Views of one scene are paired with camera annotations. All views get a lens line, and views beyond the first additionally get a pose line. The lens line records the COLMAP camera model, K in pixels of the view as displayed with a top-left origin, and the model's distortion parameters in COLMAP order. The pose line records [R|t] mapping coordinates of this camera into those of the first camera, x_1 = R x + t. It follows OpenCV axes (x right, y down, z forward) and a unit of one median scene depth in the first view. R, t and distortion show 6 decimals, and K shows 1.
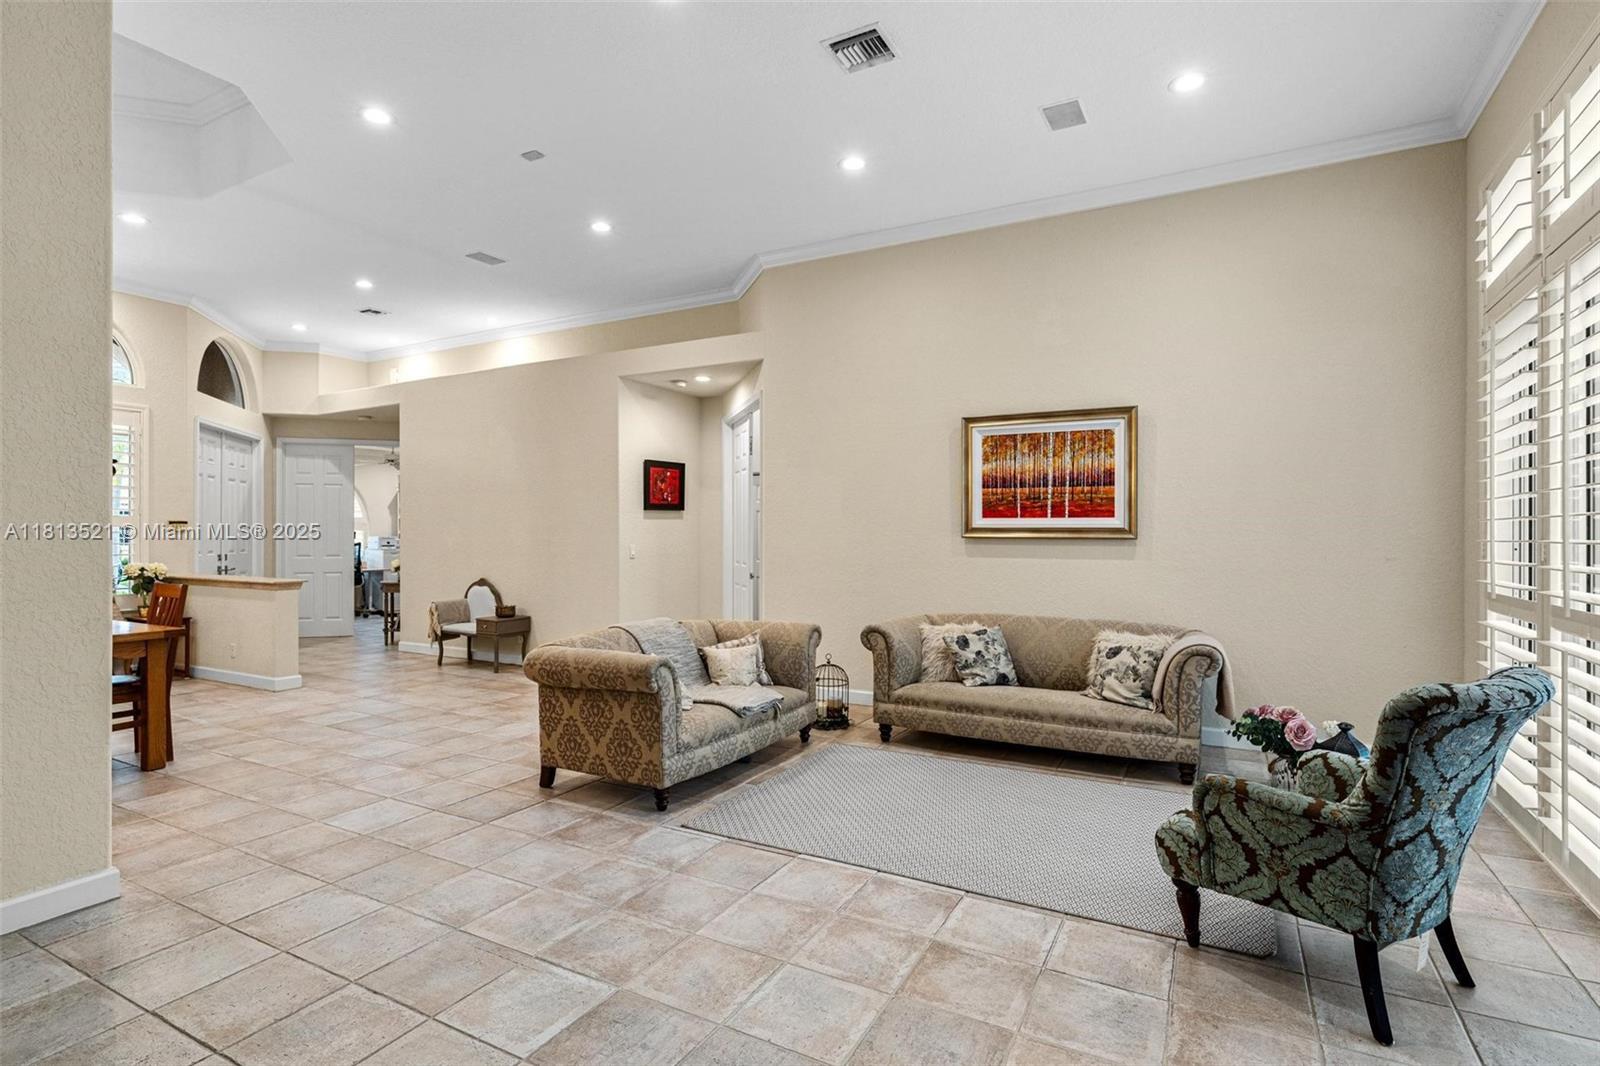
lens RADIAL K [[789.9, 0, 801.7], [0, 789.9, 533.9], [0, 0, 1]] dist [-0.002303, -0.000074]
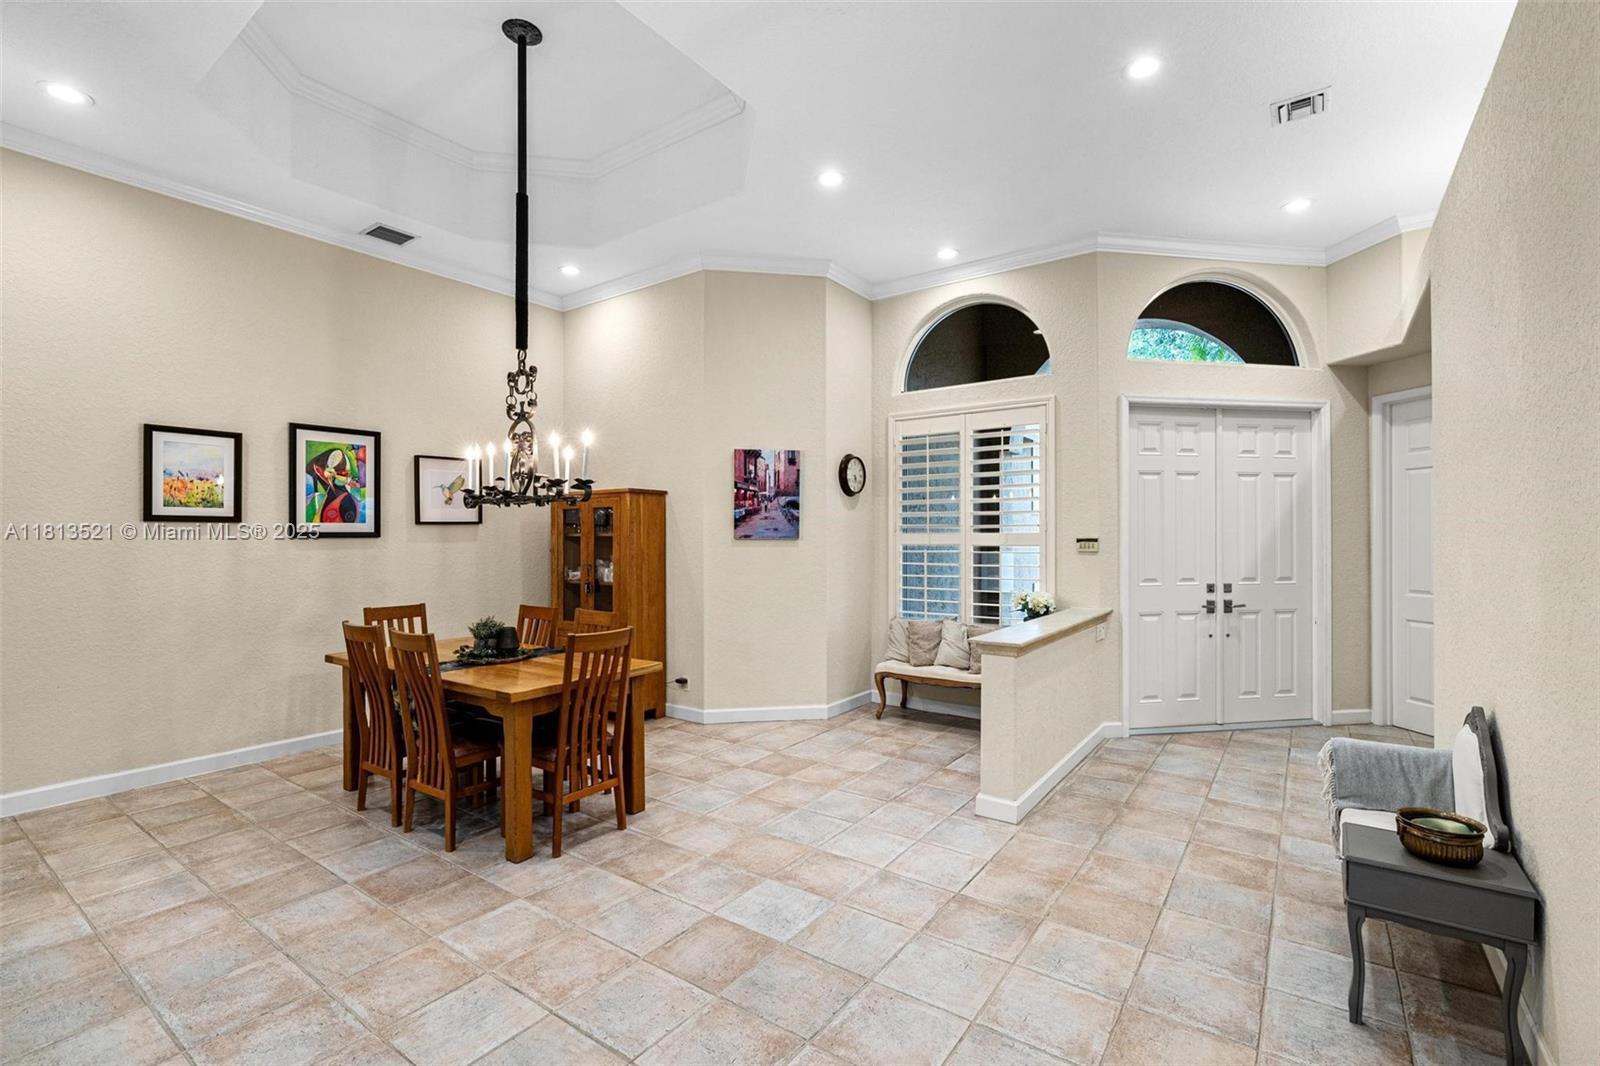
lens RADIAL K [[718.2, 0, 801.8], [0, 718.2, 536.4], [0, 0, 1]] dist [-0.003521, 0.000191]
pose [[-0.115997, 0.000545, -0.993249, -0.065629], [0.000865, 1.000000, 0.000447, -0.016208], [0.993249, -0.000807, -0.115997, 0.708554]]
